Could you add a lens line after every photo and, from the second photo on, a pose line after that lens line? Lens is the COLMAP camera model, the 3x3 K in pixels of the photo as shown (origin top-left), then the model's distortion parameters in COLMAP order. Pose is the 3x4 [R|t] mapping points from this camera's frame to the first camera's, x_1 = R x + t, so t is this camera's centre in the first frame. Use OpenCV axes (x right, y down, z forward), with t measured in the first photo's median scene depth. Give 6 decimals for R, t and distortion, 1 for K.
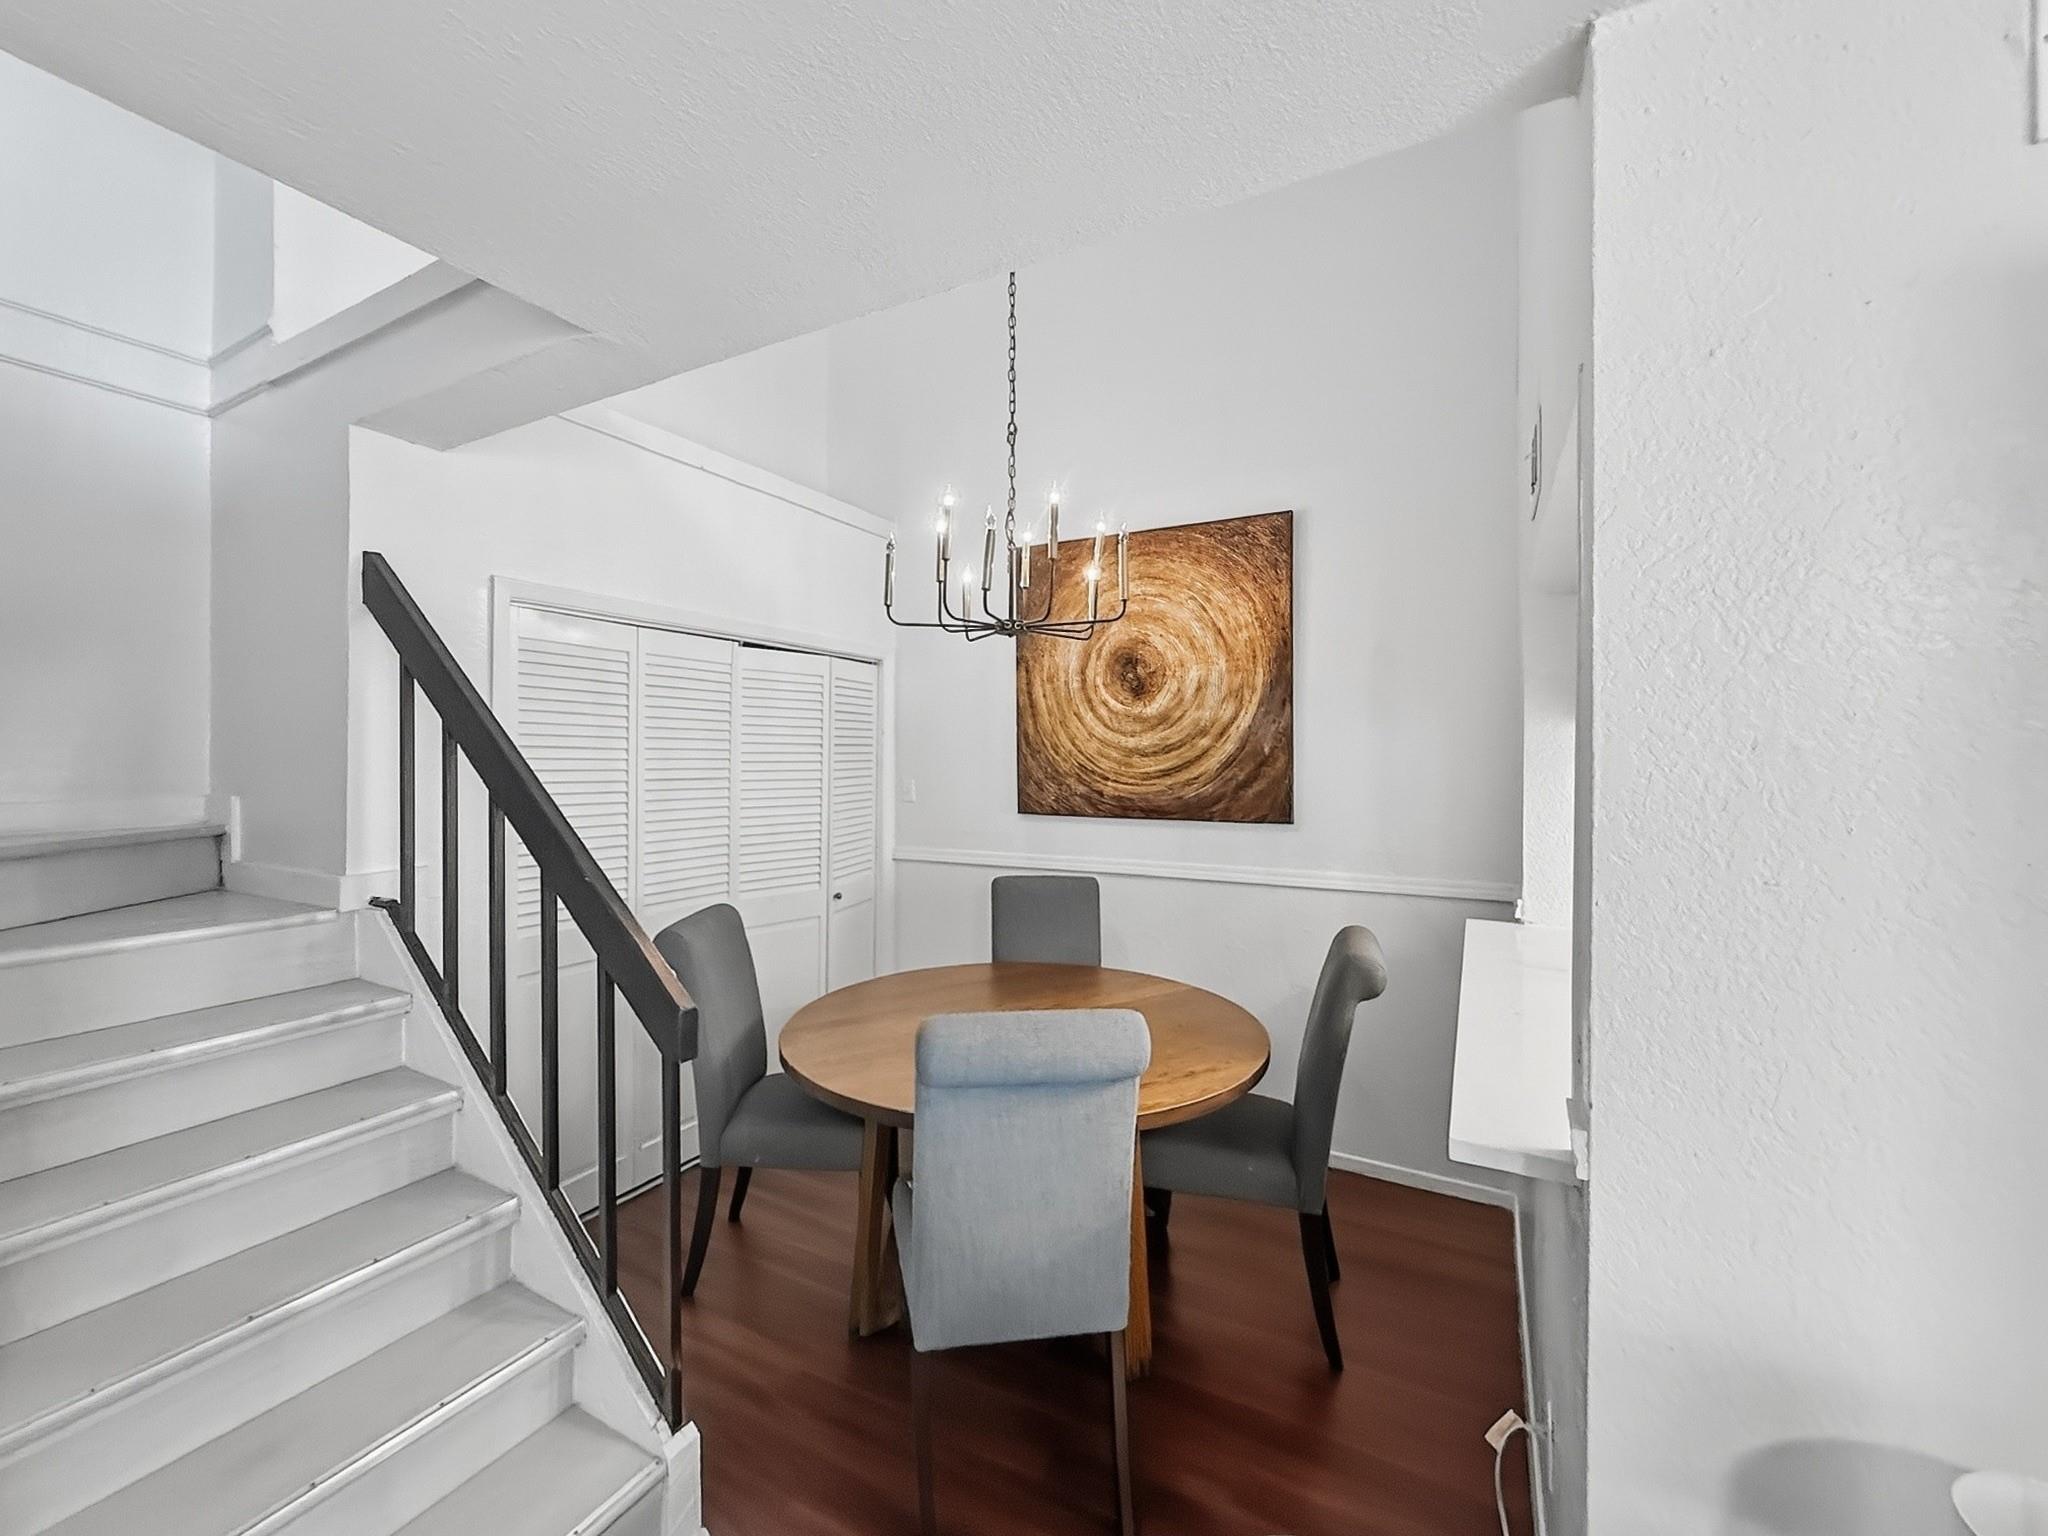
lens RADIAL K [[833.1, 0, 1017.3], [0, 833.1, 759.8], [0, 0, 1]] dist [0.001655, -0.000391]
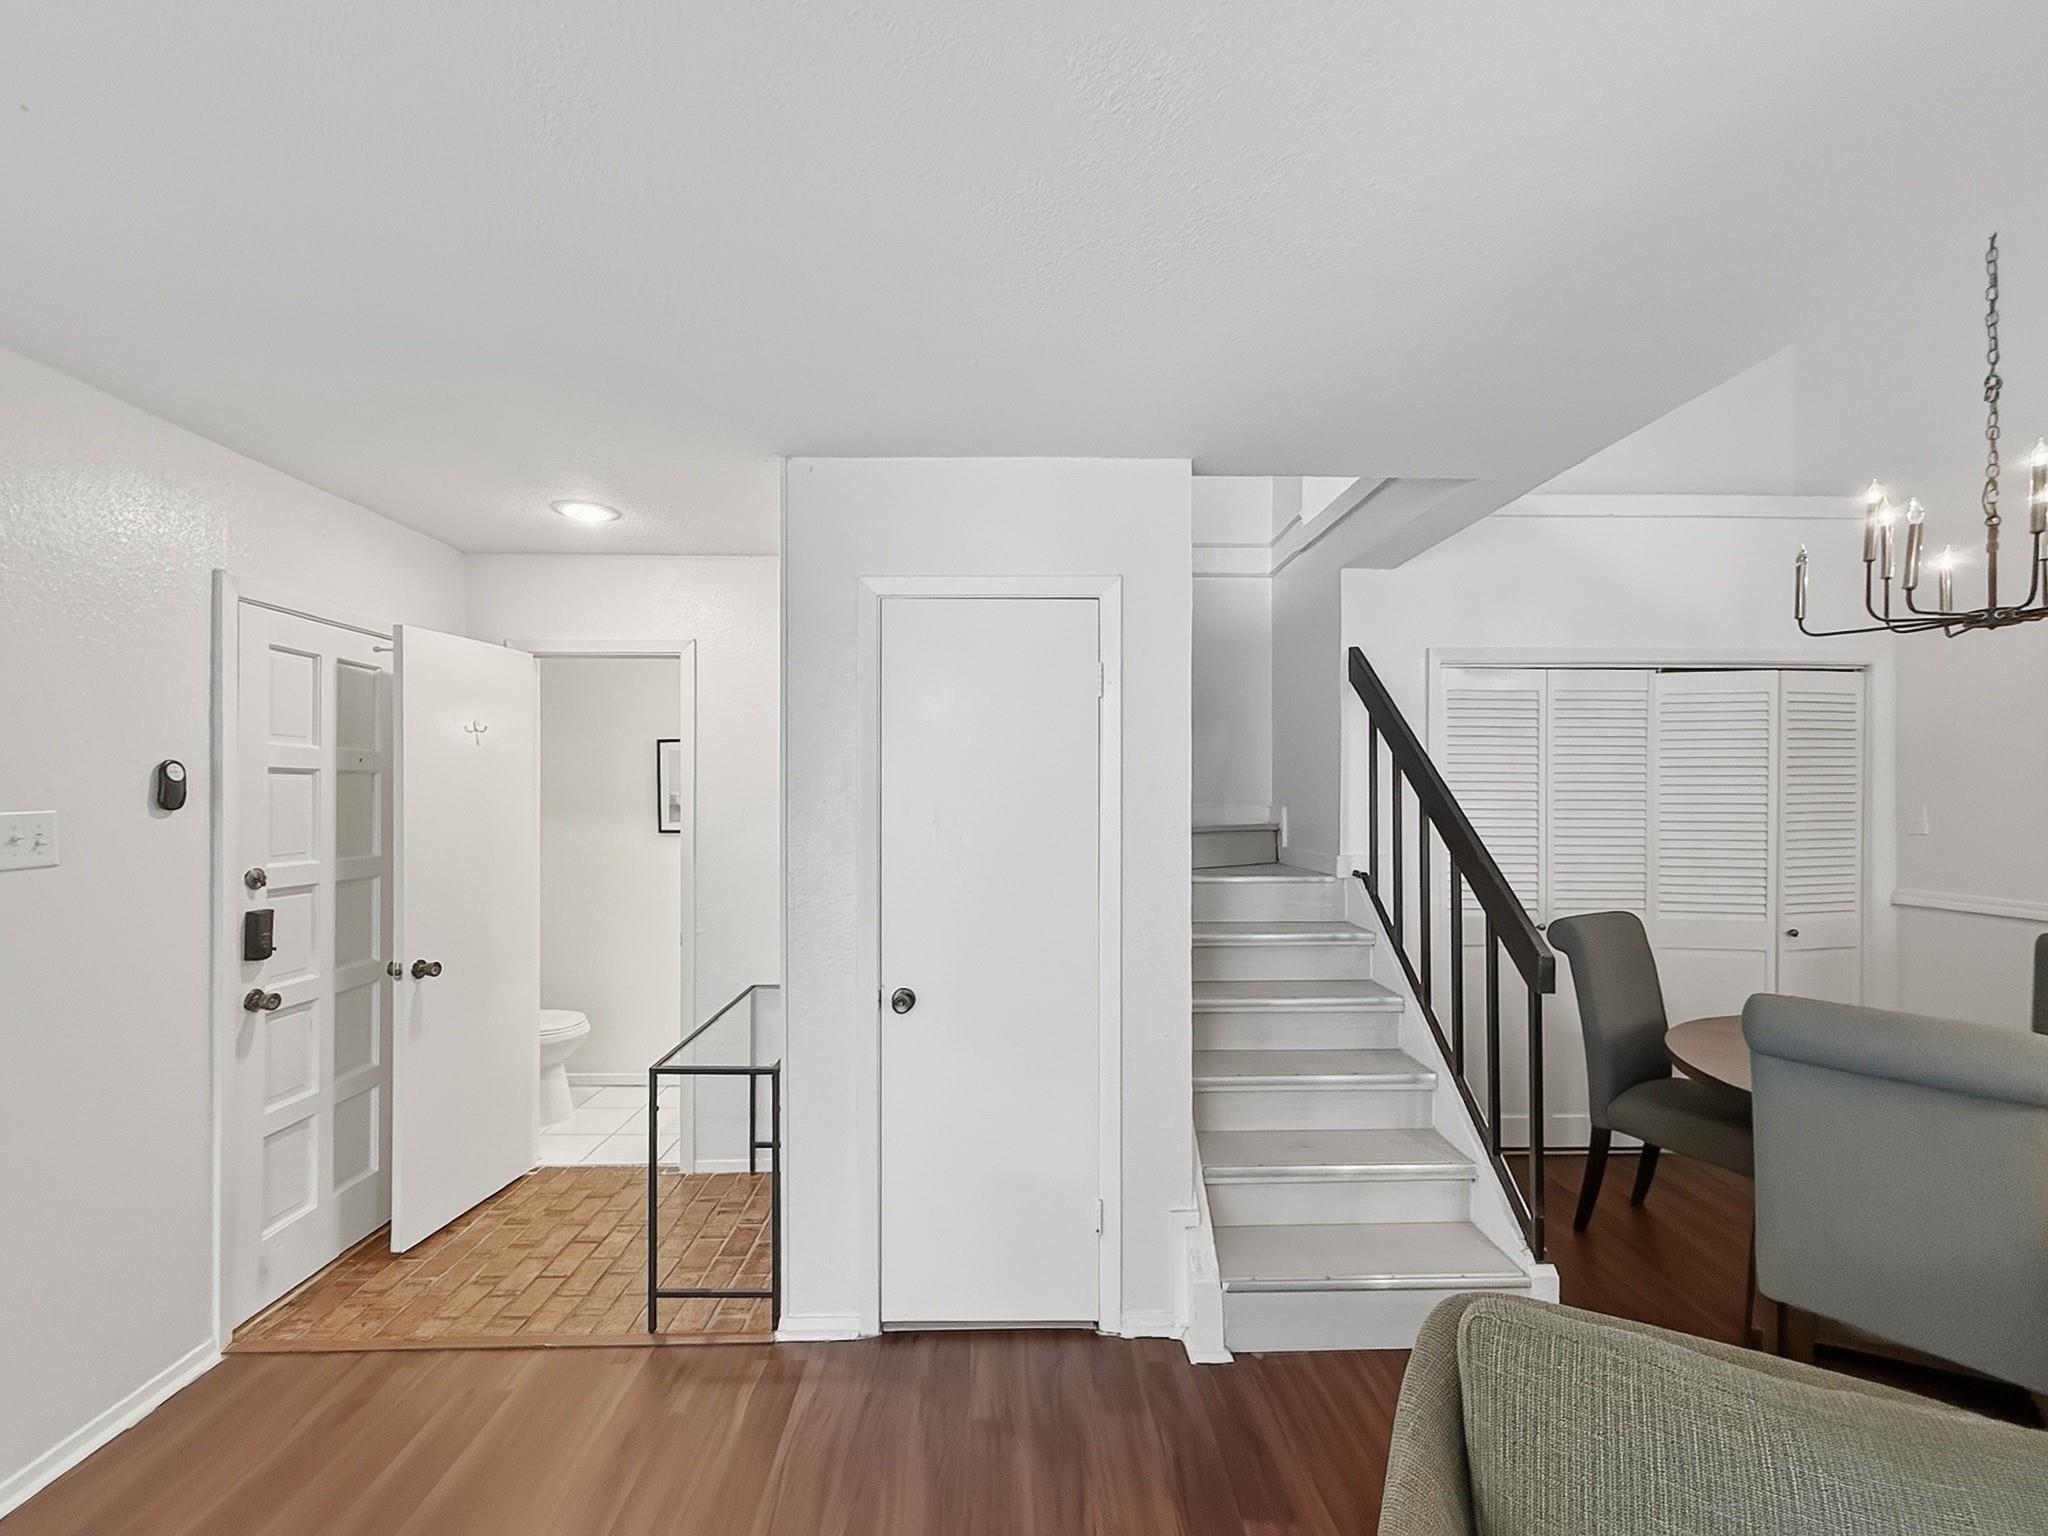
lens RADIAL K [[833.1, 0, 1027.0], [0, 833.1, 784.4], [0, 0, 1]] dist [0.001655, -0.000391]
pose [[0.504823, -0.010989, -0.863153, 0.253149], [-0.002311, 0.999898, -0.014082, 0.027571], [0.863220, 0.009104, 0.504747, -0.302023]]
